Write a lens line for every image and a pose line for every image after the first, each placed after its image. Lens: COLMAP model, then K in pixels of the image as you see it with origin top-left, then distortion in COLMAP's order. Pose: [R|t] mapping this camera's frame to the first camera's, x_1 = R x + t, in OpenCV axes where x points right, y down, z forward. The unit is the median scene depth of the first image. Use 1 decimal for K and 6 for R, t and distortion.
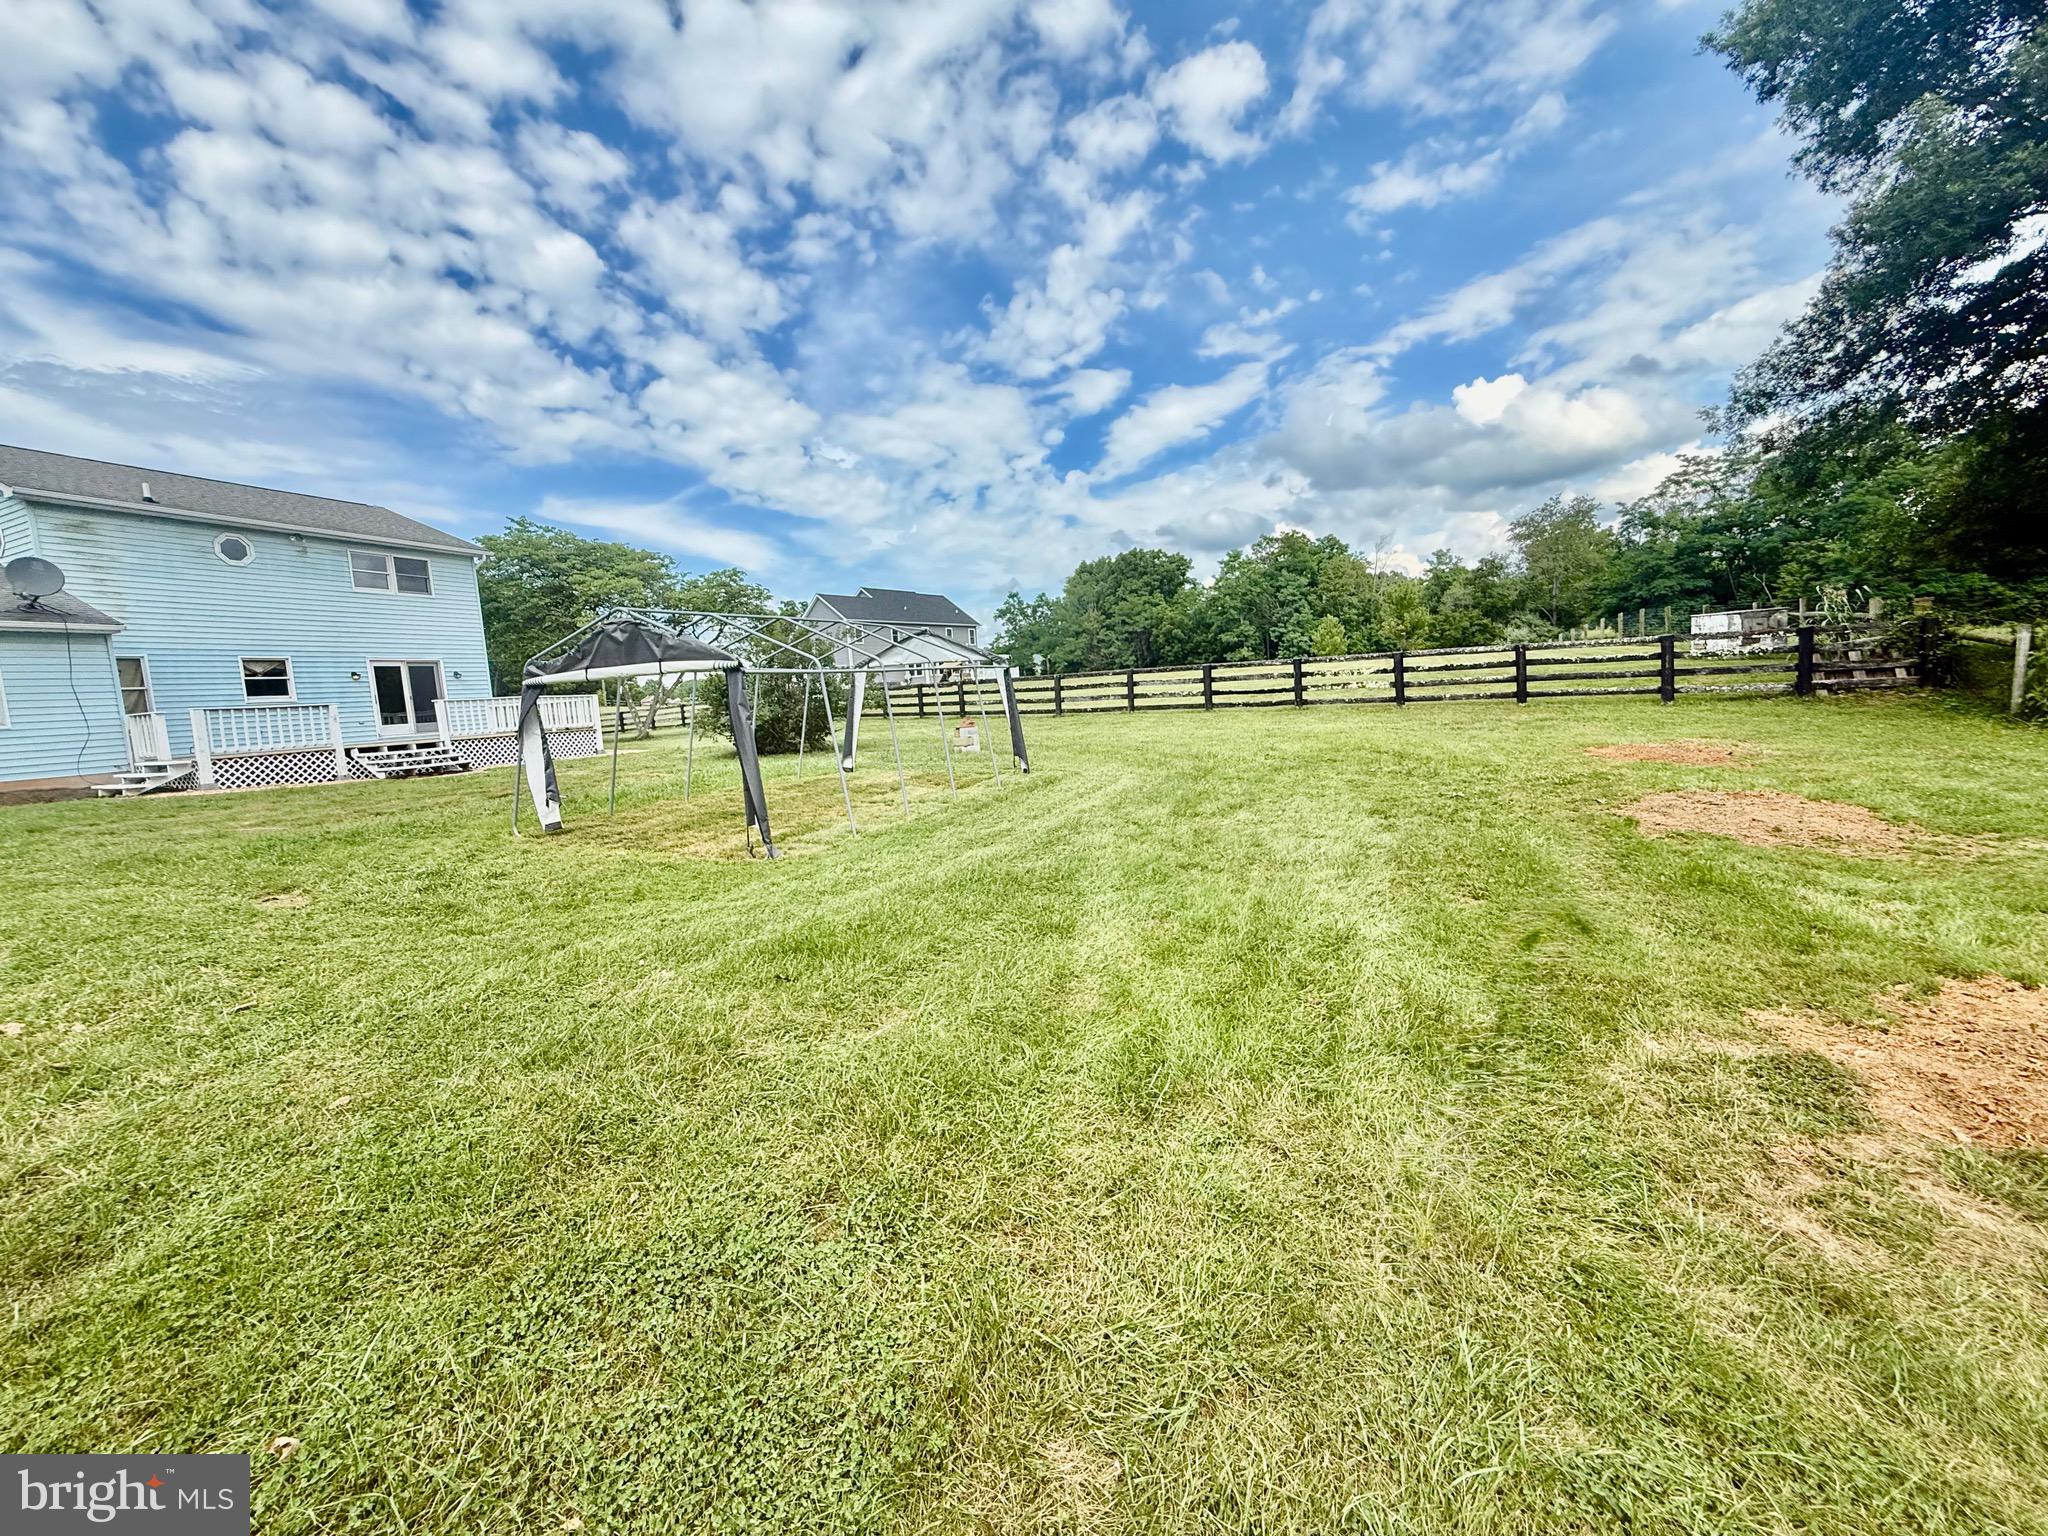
lens RADIAL K [[814.0, 0, 1019.8], [0, 814.0, 766.9], [0, 0, 1]] dist [0.000778, 0.000016]
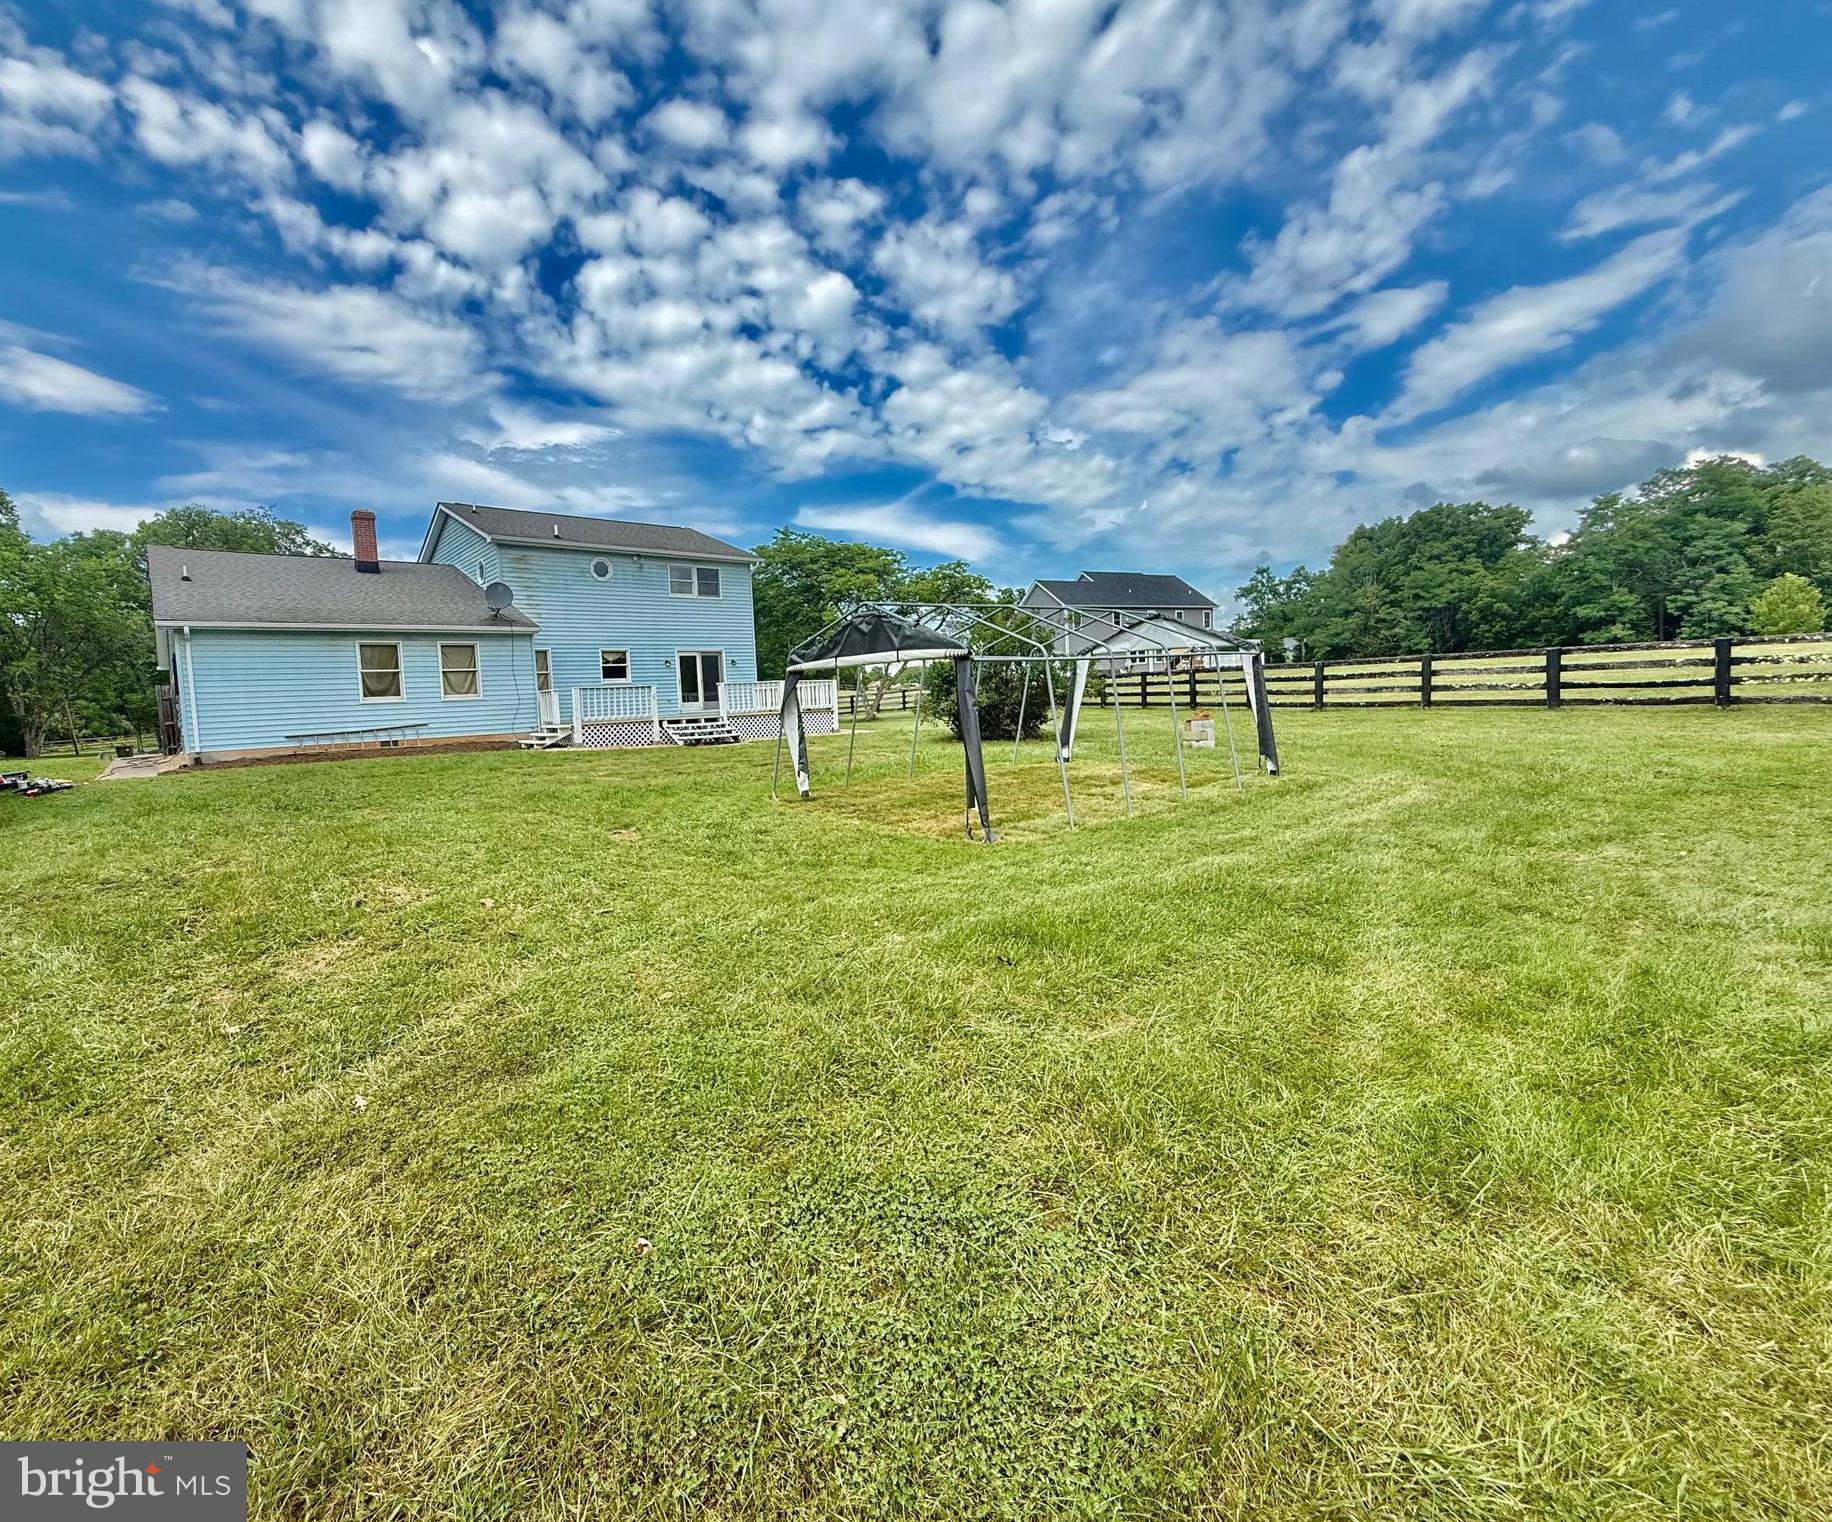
lens RADIAL K [[813.7, 0, 916.0], [0, 813.7, 761.0], [0, 0, 1]] dist [0.000293, 0.000212]
pose [[0.872610, 0.055255, -0.485282, 0.100365], [-0.053726, 0.998410, 0.017074, -0.001616], [0.485454, 0.011174, 0.874191, 0.055924]]
